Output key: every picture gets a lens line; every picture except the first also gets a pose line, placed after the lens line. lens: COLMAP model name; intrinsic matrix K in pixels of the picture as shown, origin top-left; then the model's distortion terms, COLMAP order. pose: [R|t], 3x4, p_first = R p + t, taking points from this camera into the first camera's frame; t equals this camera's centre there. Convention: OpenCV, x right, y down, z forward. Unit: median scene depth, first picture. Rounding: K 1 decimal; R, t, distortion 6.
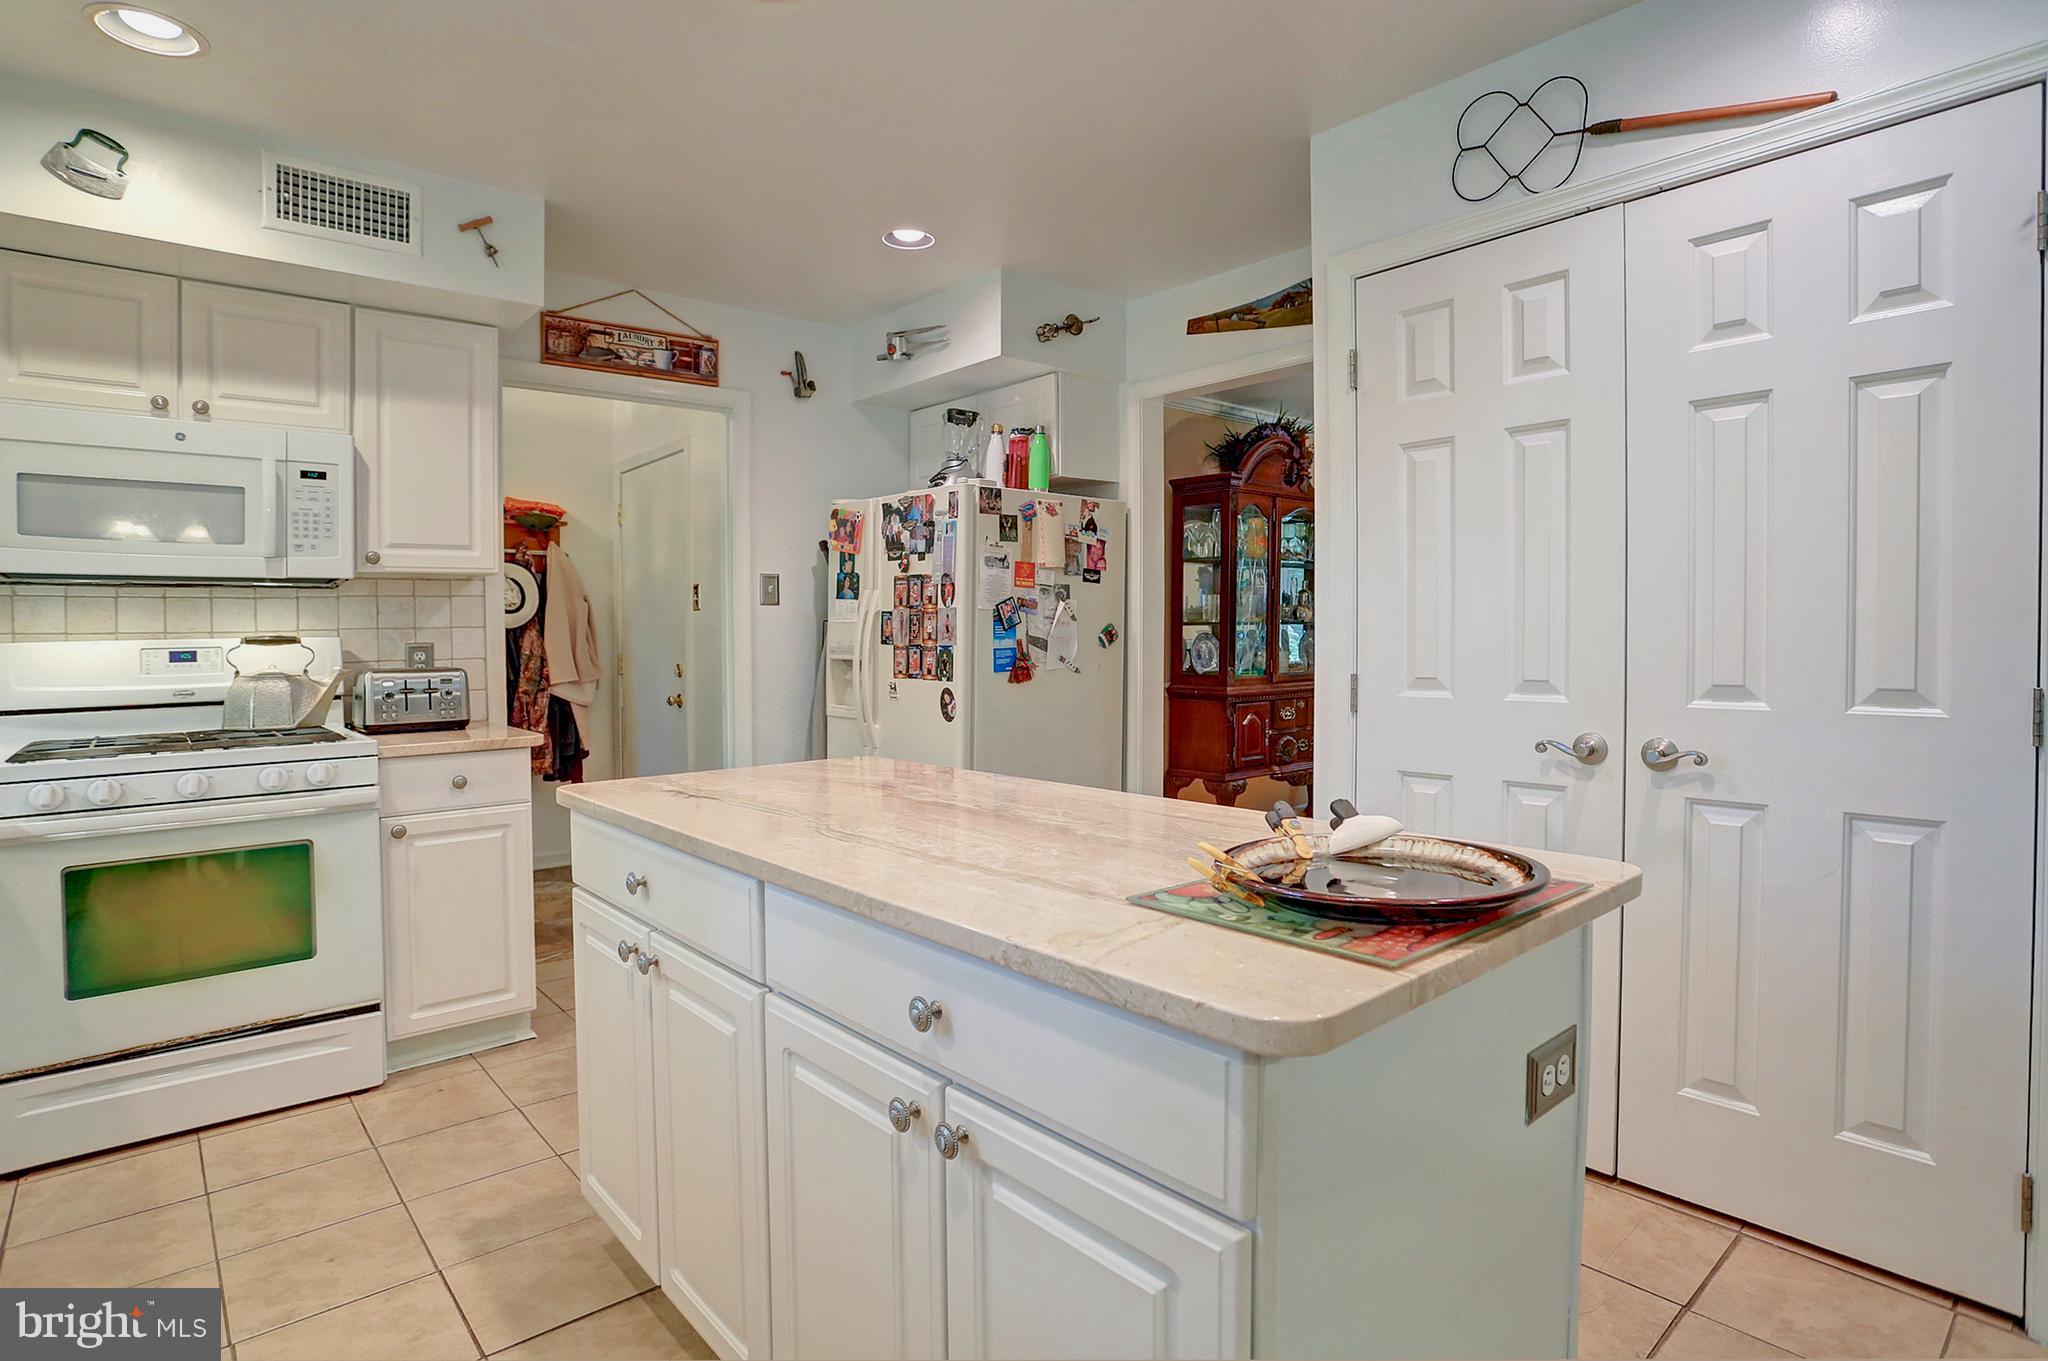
lens RADIAL K [[1064.6, 0, 1037.0], [0, 1064.6, 661.1], [0, 0, 1]] dist [-0.030839, 0.005706]
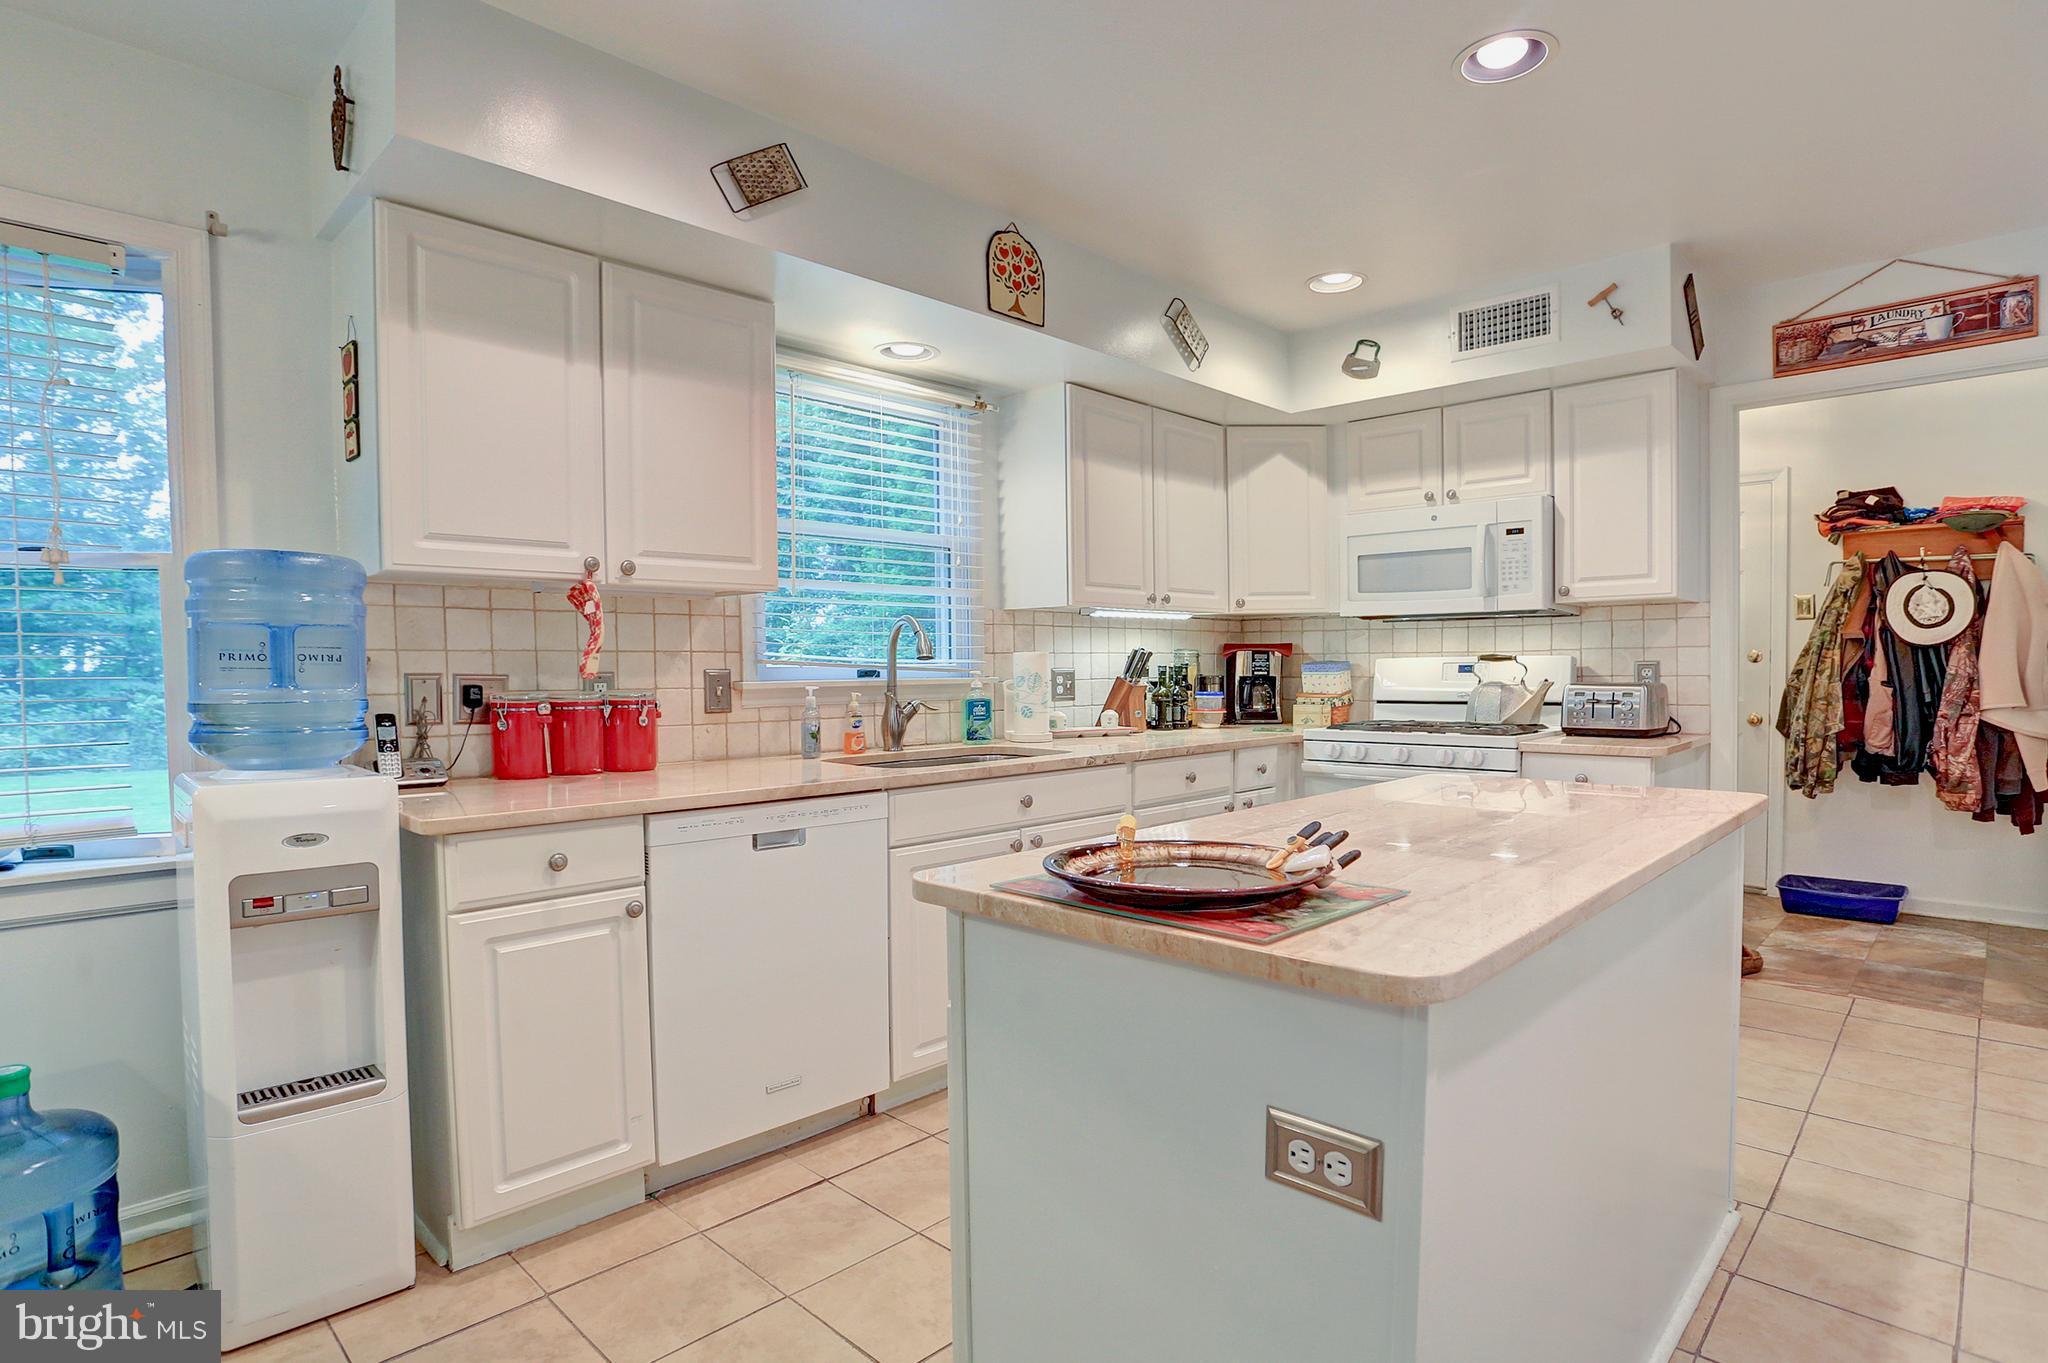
lens RADIAL K [[1064.6, 0, 1033.3], [0, 1064.6, 681.7], [0, 0, 1]] dist [-0.030839, 0.005706]
pose [[0.106617, 0.028896, -0.993880, 0.469697], [-0.019999, 0.999438, 0.026913, -0.012288], [0.994099, 0.017007, 0.107135, 0.228898]]
